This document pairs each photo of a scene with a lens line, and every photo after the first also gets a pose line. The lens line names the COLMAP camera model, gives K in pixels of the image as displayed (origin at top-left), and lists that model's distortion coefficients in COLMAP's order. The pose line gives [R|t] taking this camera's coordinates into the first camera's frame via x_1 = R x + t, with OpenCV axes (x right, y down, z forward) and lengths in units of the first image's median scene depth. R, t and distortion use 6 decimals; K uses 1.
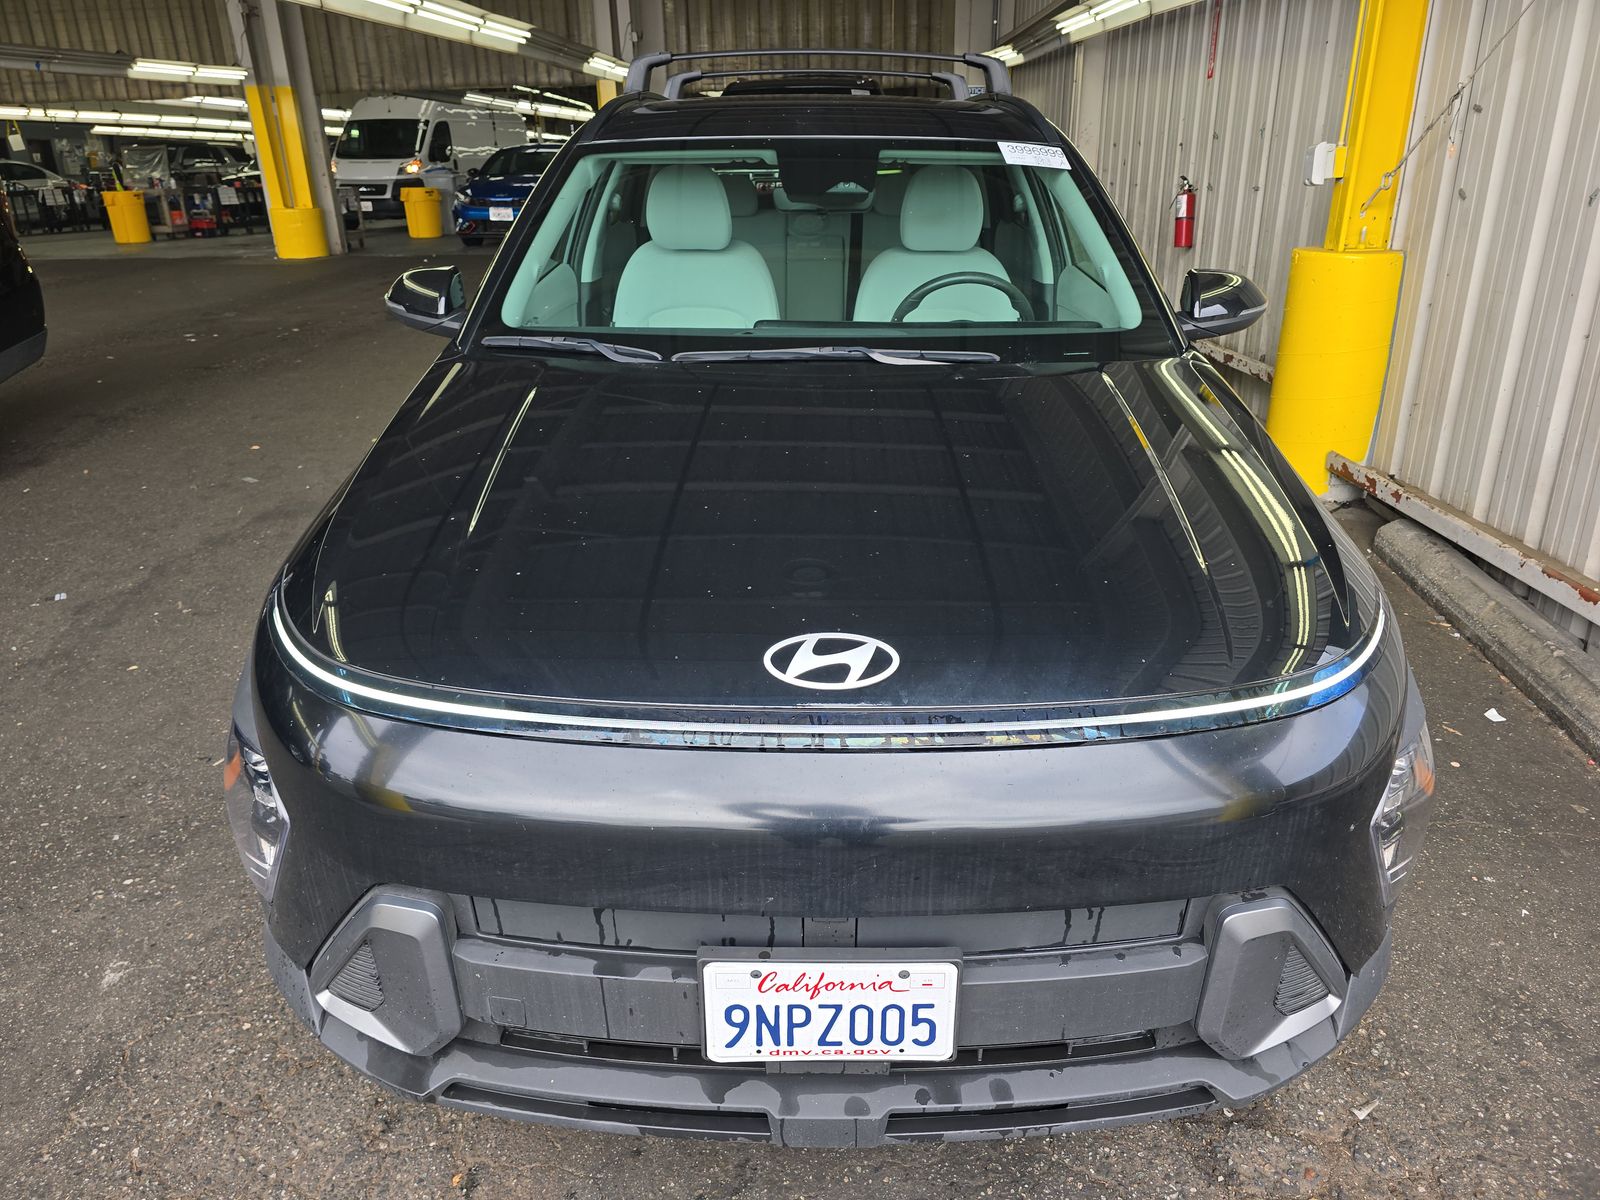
lens RADIAL K [[1110.1, 0, 800.0], [0, 1110.1, 600.0], [0, 0, 1]] dist [0.023223, -0.000417]
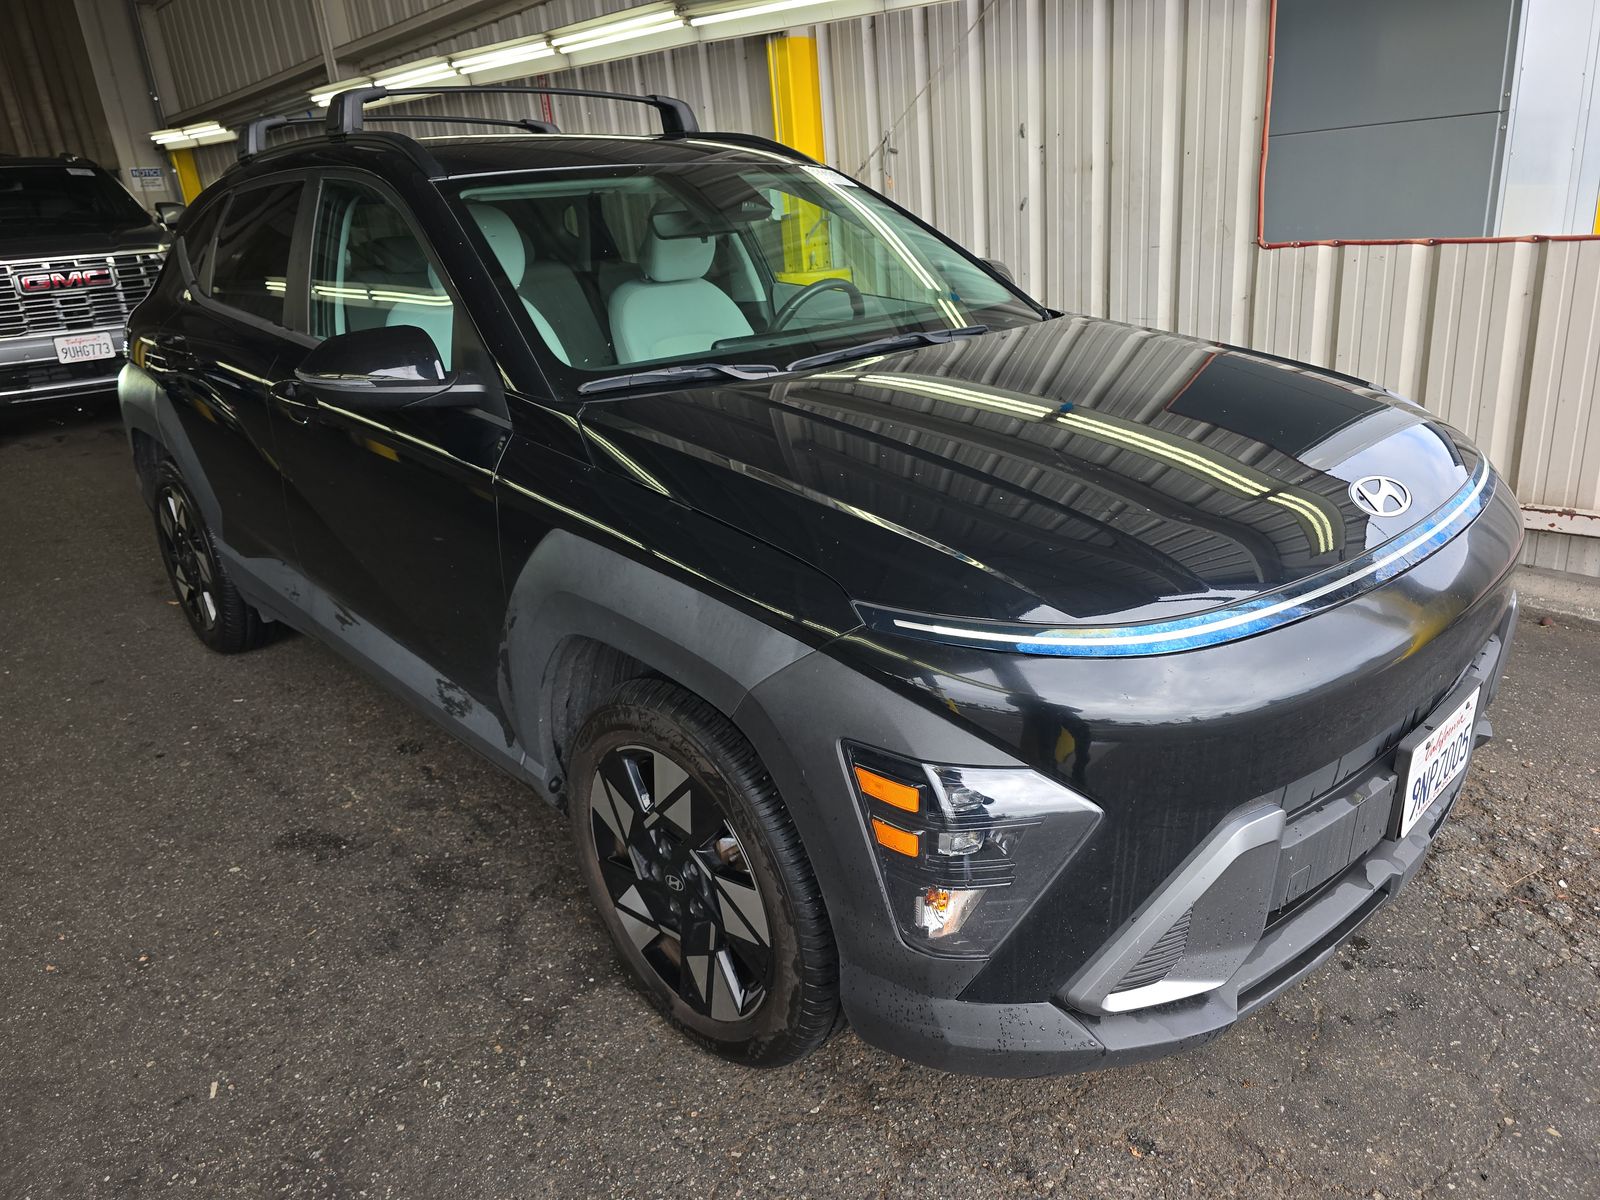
lens RADIAL K [[1110.1, 0, 800.0], [0, 1110.1, 600.0], [0, 0, 1]] dist [0.023223, -0.000417]
pose [[0.706125, -0.274154, 0.652861, -0.543902], [0.318962, 0.946318, 0.052400, -0.047586], [-0.632180, 0.171237, 0.755663, 0.187836]]
